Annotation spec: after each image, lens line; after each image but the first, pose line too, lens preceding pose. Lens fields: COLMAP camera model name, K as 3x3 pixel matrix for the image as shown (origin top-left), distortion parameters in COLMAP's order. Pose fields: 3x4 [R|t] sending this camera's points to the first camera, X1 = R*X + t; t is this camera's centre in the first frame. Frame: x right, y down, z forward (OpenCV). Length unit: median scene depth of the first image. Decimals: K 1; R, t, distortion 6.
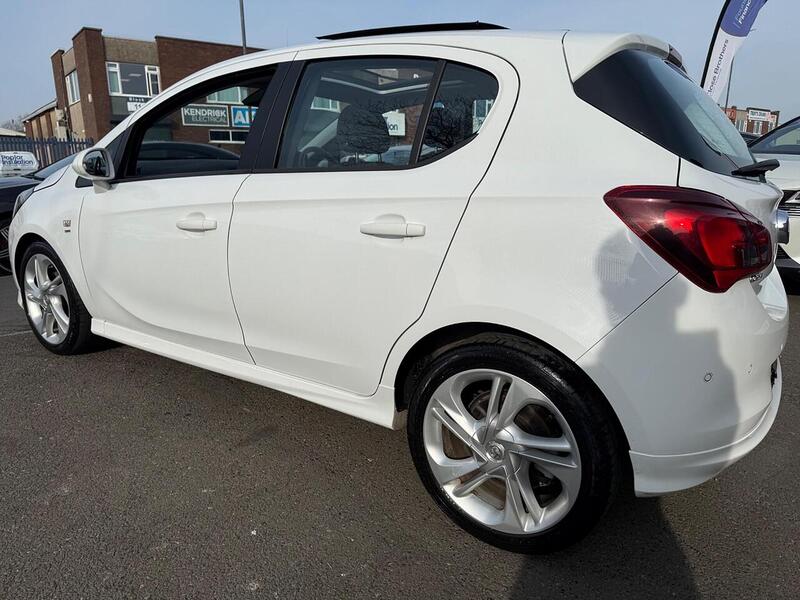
lens RADIAL K [[572.9, 0, 394.6], [0, 572.9, 298.2], [0, 0, 1]] dist [0.039570, -0.046069]
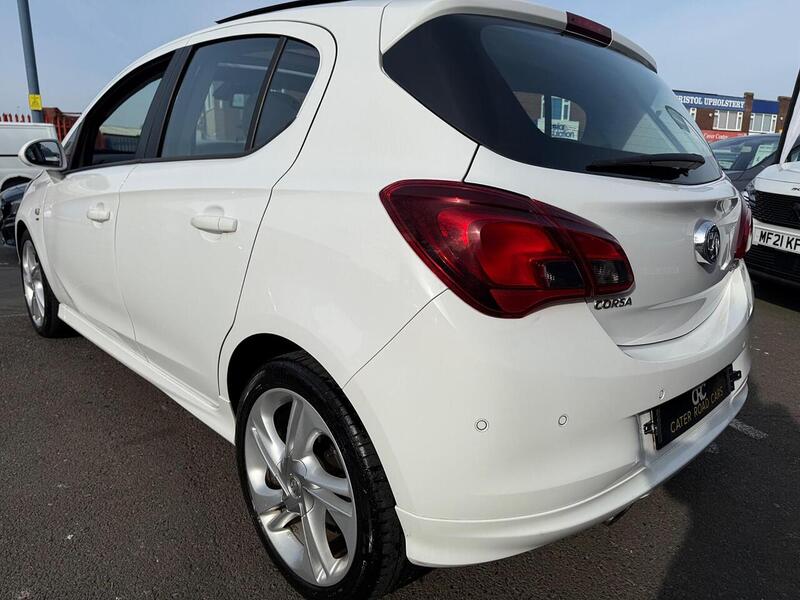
lens RADIAL K [[572.9, 0, 396.3], [0, 572.9, 299.2], [0, 0, 1]] dist [0.039570, -0.046069]
pose [[0.978397, 0.063336, -0.196792, 0.440054], [-0.064966, 0.997886, -0.001835, -0.018670], [0.196260, 0.014581, 0.980444, 0.163796]]
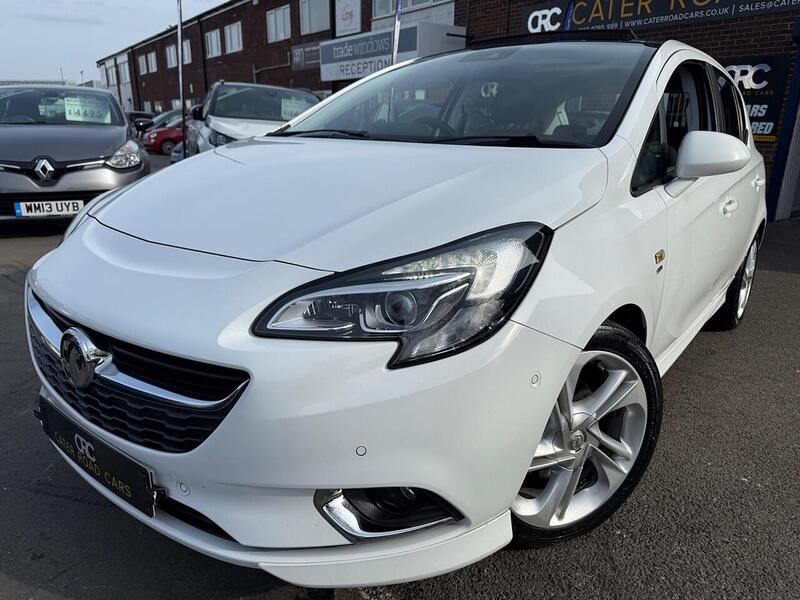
lens RADIAL K [[572.9, 0, 395.7], [0, 572.9, 301.2], [0, 0, 1]] dist [0.039570, -0.046069]
pose [[0.057602, -0.291270, 0.954905, -1.810497], [0.209060, 0.938805, 0.273748, -0.476338], [-0.976205, 0.183864, 0.114970, 1.868955]]
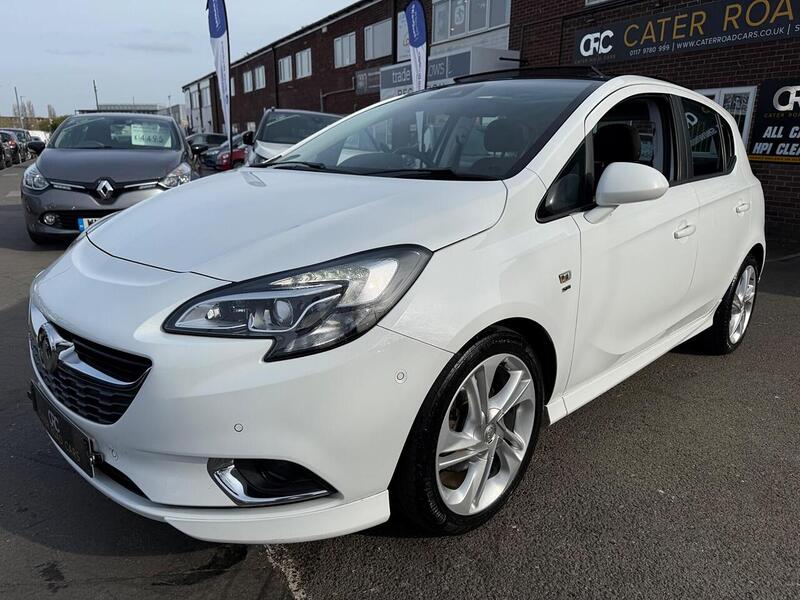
lens RADIAL K [[572.9, 0, 402.2], [0, 572.9, 298.5], [0, 0, 1]] dist [0.039570, -0.046069]
pose [[0.165673, -0.254581, 0.952754, -1.911141], [0.209056, 0.953215, 0.218352, -0.448804], [-0.963768, 0.163005, 0.211143, 1.620563]]
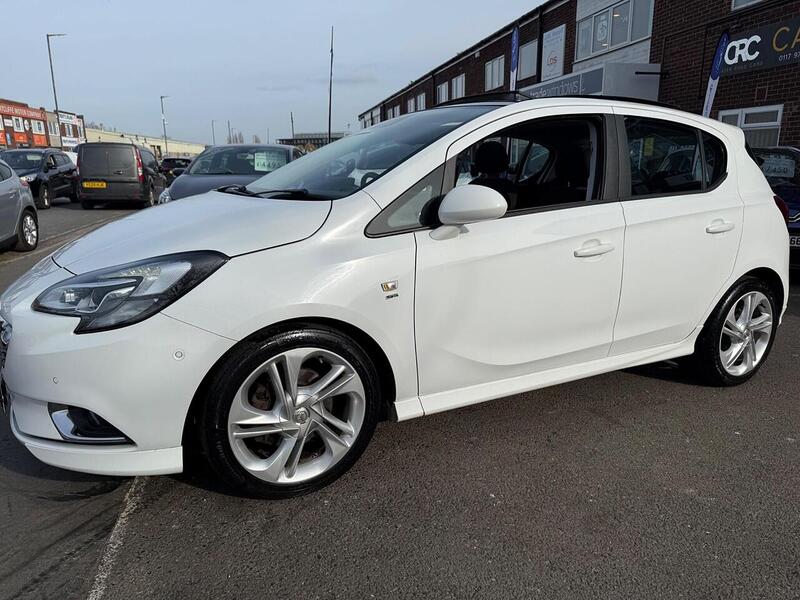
lens RADIAL K [[572.9, 0, 405.2], [0, 572.9, 298.0], [0, 0, 1]] dist [0.039570, -0.046069]
pose [[0.440738, -0.208201, 0.873156, -1.870141], [0.209241, 0.969762, 0.125619, -0.315383], [-0.872908, 0.127335, 0.470975, 0.988188]]
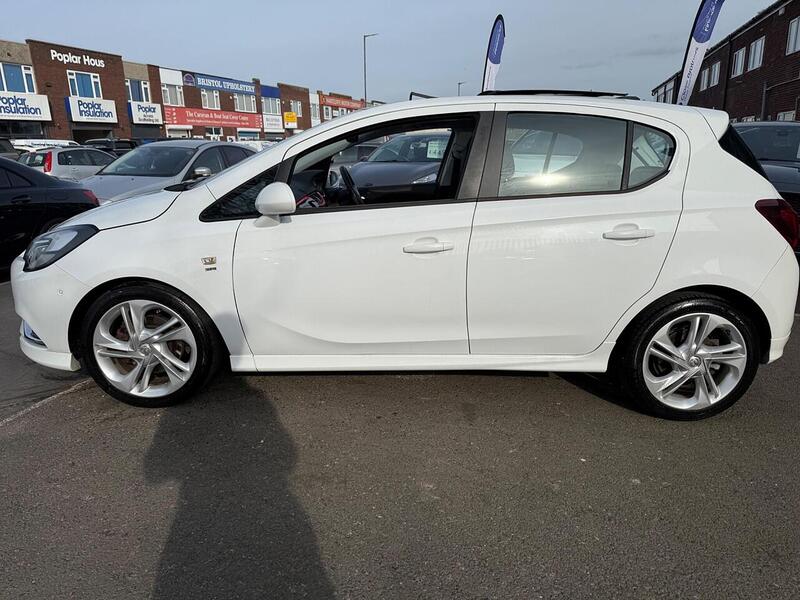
lens RADIAL K [[572.9, 0, 396.7], [0, 572.9, 299.8], [0, 0, 1]] dist [0.039570, -0.046069]
pose [[0.824295, -0.157454, 0.543826, -1.297517], [0.142493, 0.987326, 0.069879, -0.138159], [-0.547936, 0.019890, 0.836284, 0.066667]]
